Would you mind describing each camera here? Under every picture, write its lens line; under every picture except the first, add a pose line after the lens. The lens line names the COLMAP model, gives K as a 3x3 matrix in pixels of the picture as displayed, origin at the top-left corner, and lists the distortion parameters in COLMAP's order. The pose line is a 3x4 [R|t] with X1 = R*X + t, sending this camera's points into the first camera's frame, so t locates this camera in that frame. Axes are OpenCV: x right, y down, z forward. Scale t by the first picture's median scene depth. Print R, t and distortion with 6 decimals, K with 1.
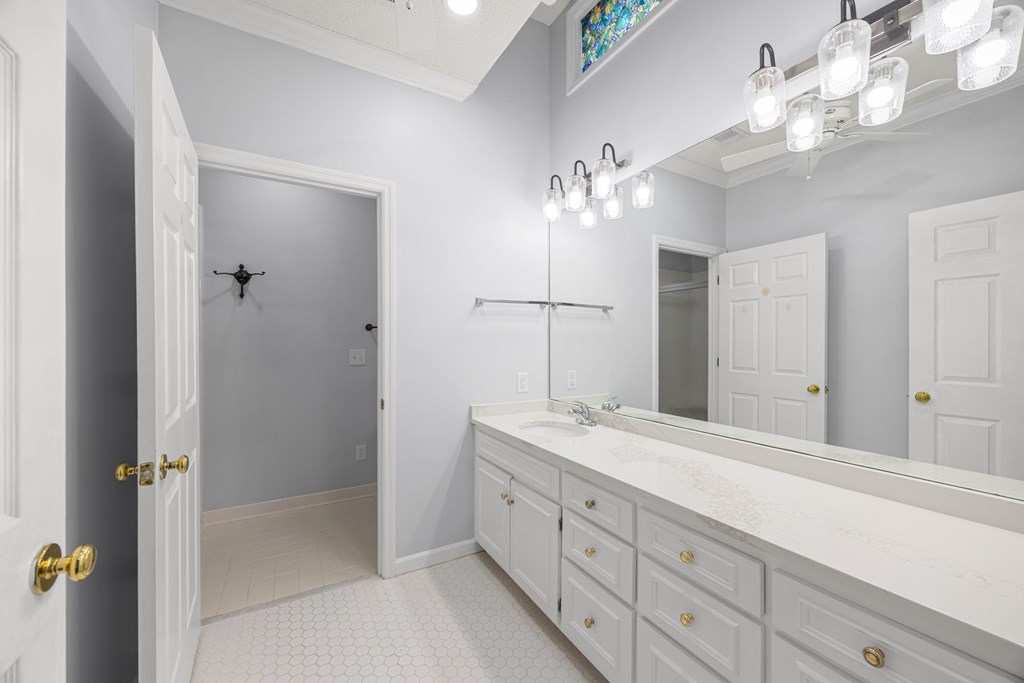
lens RADIAL K [[396.6, 0, 505.9], [0, 396.6, 340.4], [0, 0, 1]] dist [-0.001610, -0.000099]
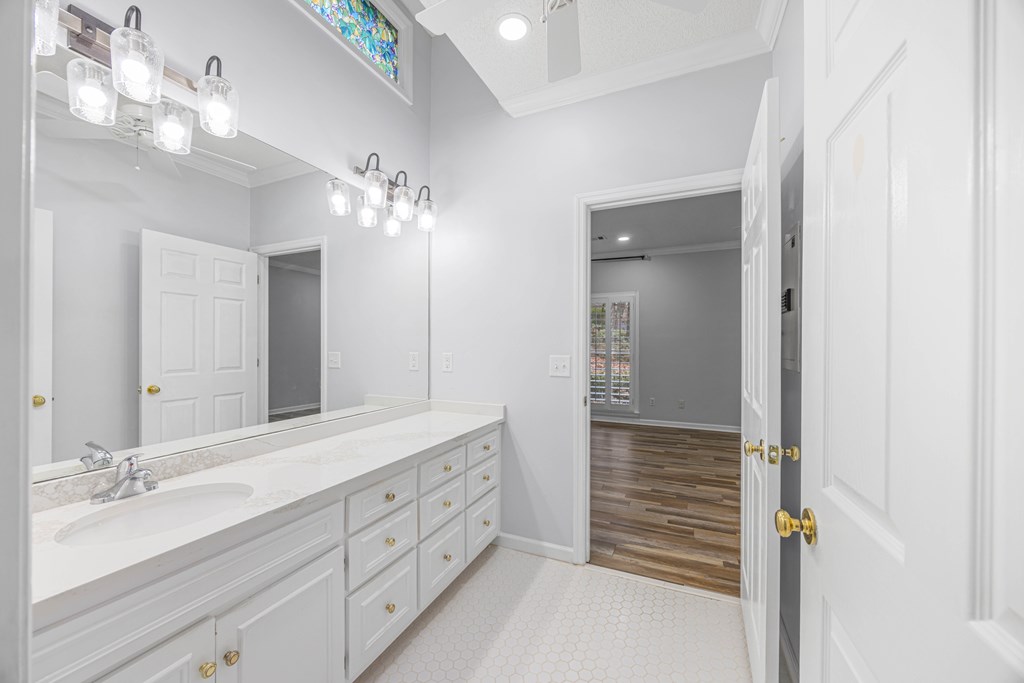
lens RADIAL K [[396.6, 0, 505.9], [0, 396.6, 340.4], [0, 0, 1]] dist [-0.001610, -0.000099]
pose [[-0.591759, 0.002337, 0.806112, -0.612364], [-0.008700, 0.999919, -0.009285, -0.001190], [-0.806068, -0.012508, -0.591691, 1.018995]]
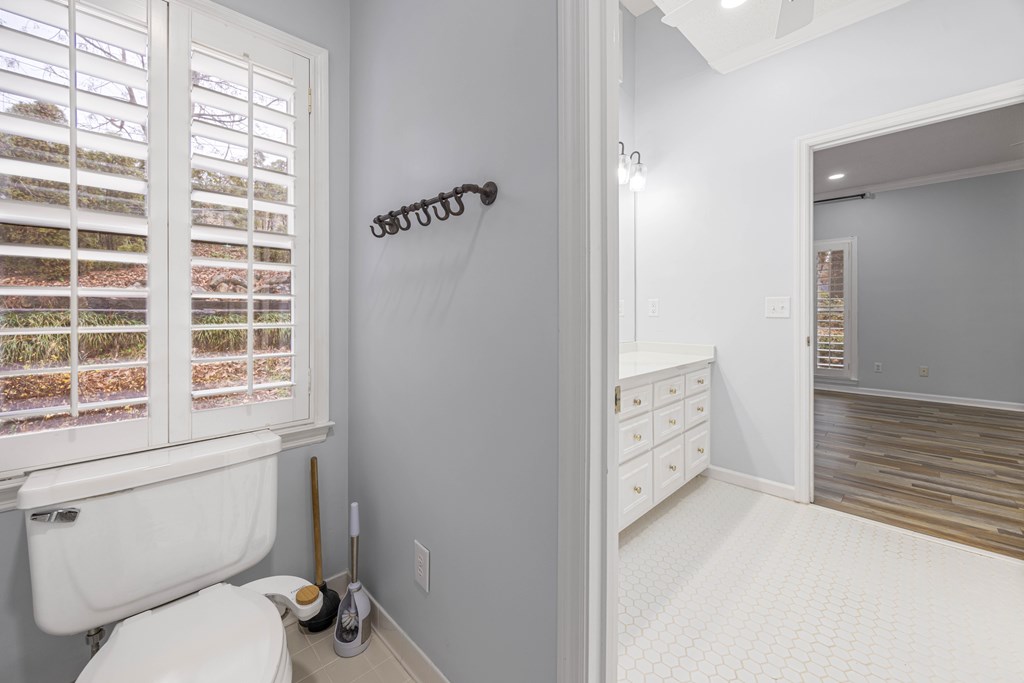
lens RADIAL K [[403.2, 0, 503.4], [0, 403.2, 310.3], [0, 0, 1]] dist [0.000132, -0.000582]
pose [[-0.251373, 0.000000, 0.967890, -0.738231], [-0.000368, 1.000000, -0.000096, 0.073270], [-0.967890, -0.000380, -0.251373, 1.313101]]
